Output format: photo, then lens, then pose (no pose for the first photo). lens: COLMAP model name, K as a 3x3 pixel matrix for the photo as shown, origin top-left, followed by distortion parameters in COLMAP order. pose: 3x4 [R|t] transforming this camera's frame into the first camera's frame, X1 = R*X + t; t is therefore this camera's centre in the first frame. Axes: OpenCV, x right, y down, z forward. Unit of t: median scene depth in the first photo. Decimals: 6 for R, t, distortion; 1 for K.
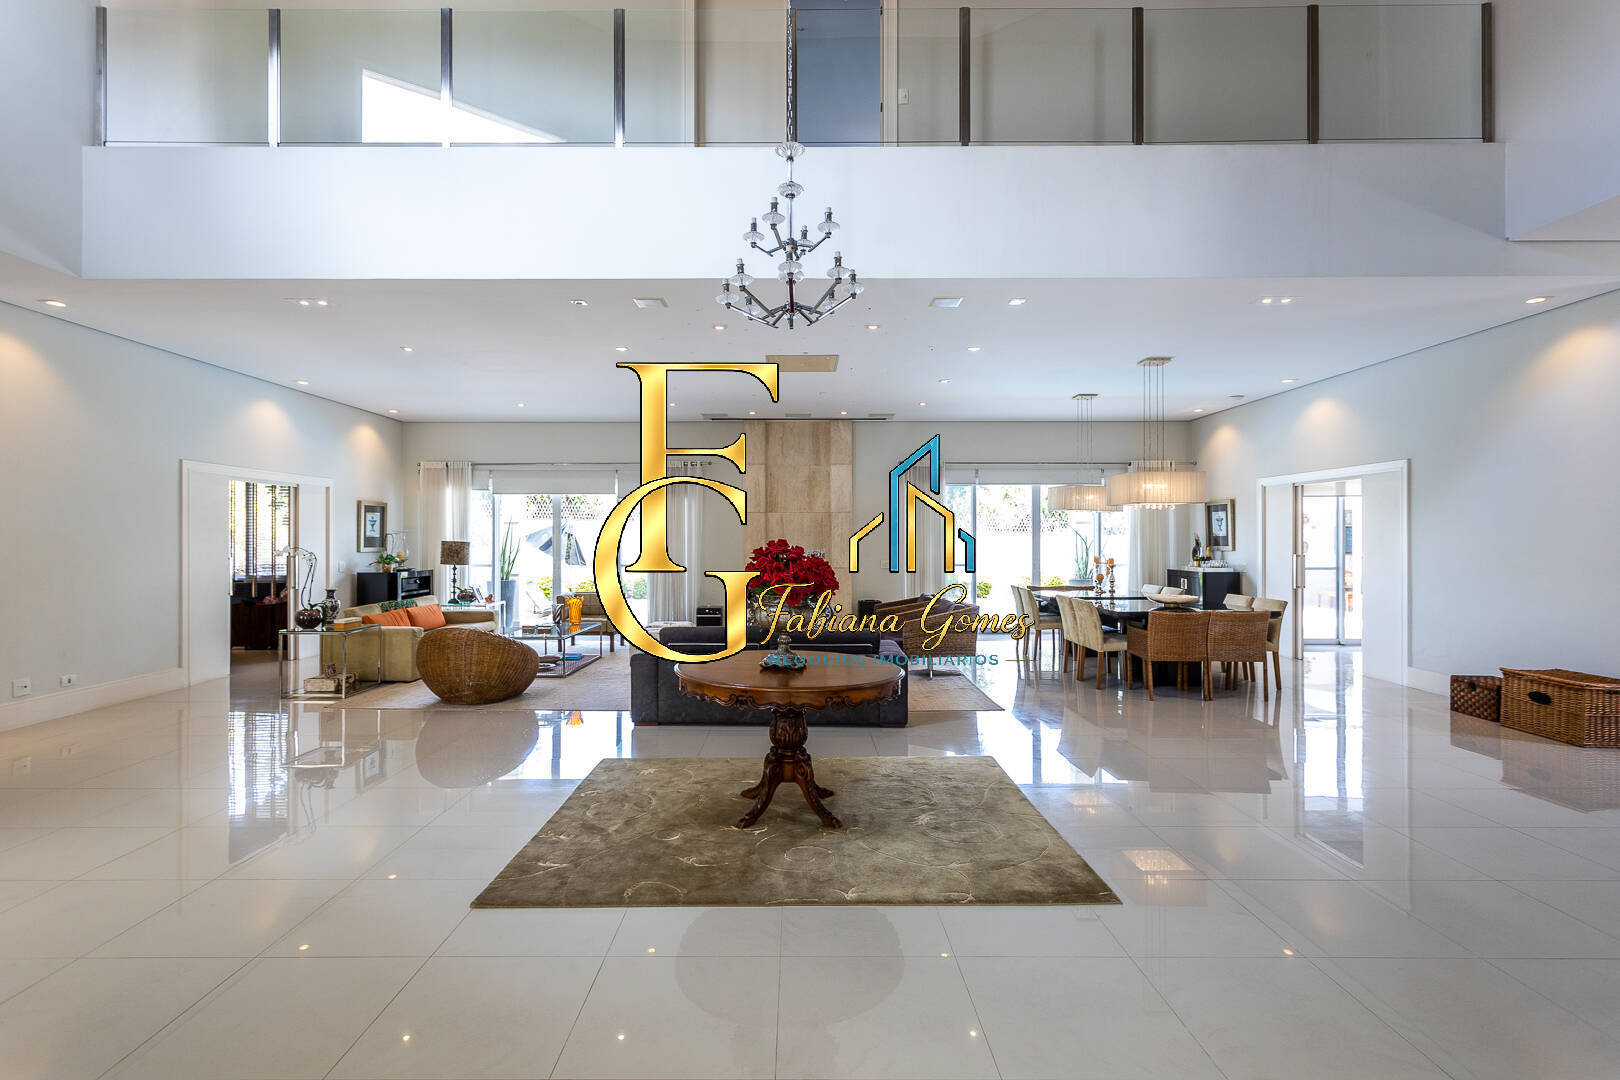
lens RADIAL K [[766.8, 0, 817.4], [0, 766.8, 538.0], [0, 0, 1]] dist [0.001953, 0.001446]
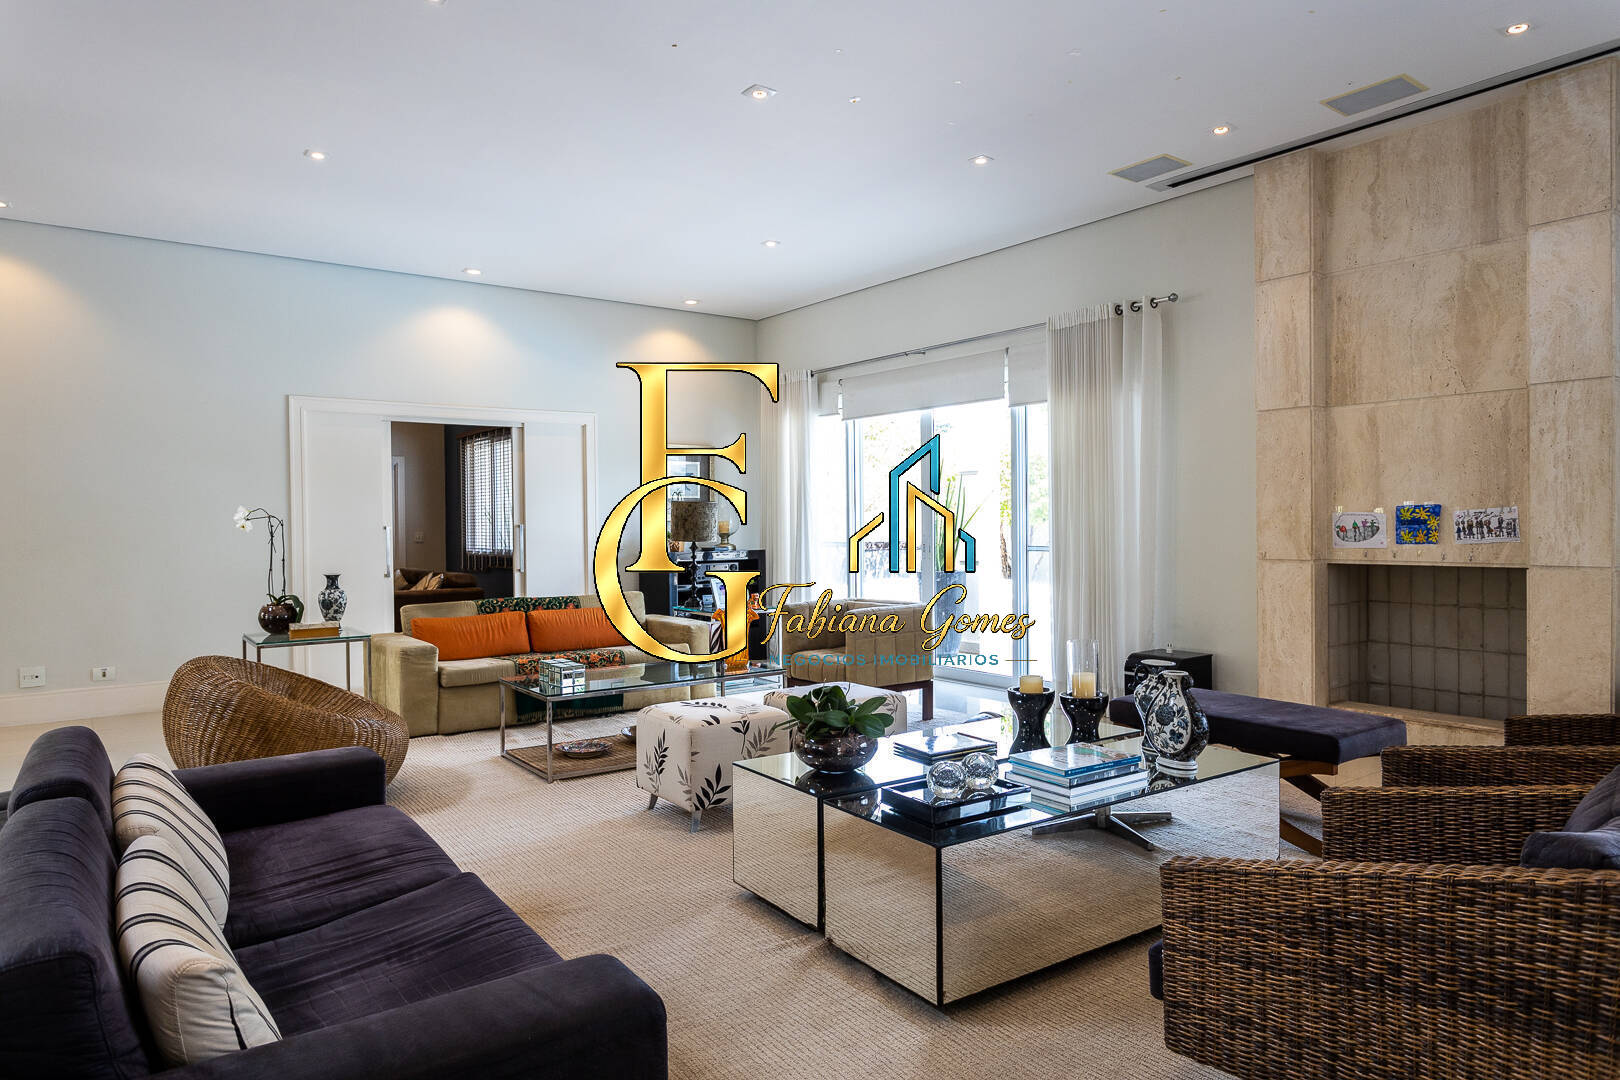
lens RADIAL K [[1028.0, 0, 822.8], [0, 1028.0, 541.6], [0, 0, 1]] dist [0.004602, 0.003717]
pose [[0.588513, 0.009281, -0.808435, 0.276750], [0.010550, 0.999761, 0.019157, 0.026755], [0.808419, -0.019804, 0.588274, 0.785815]]
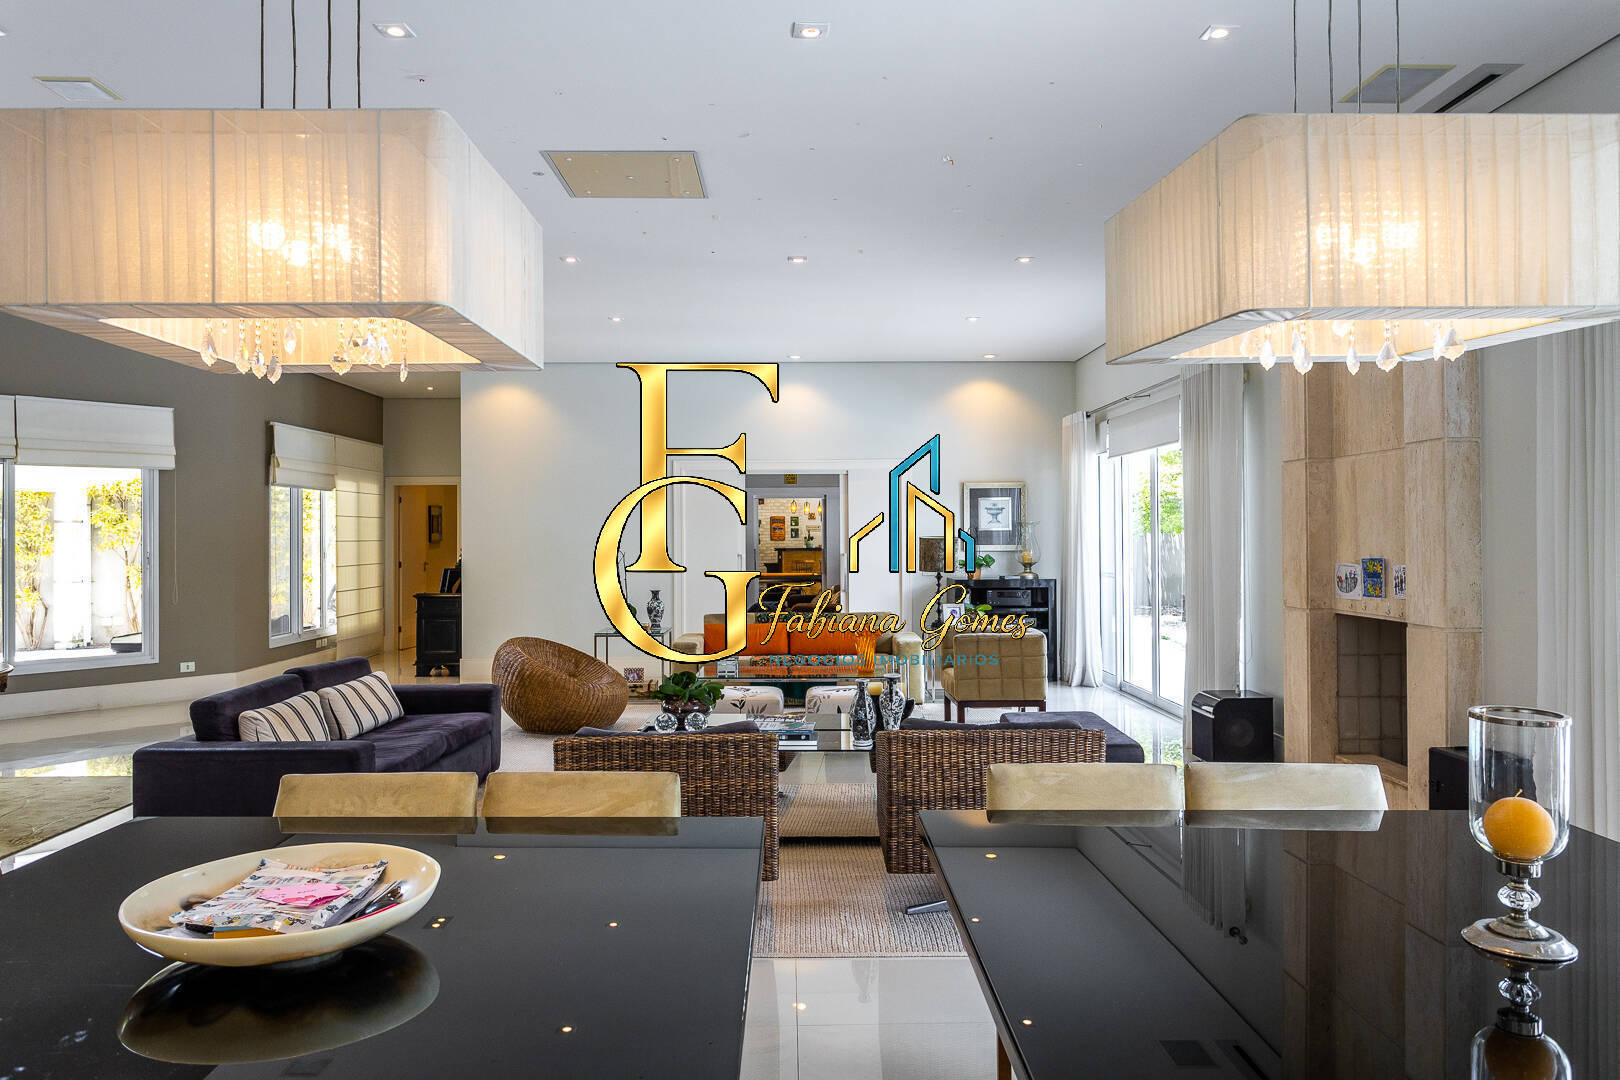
lens RADIAL K [[1149.7, 0, 810.6], [0, 1149.7, 532.5], [0, 0, 1]] dist [0.000437, -0.005051]
pose [[-0.005571, -0.002148, -0.999982, 0.718914], [0.007104, 0.999972, -0.002187, 0.001718], [0.999959, -0.007116, -0.005556, 1.135228]]
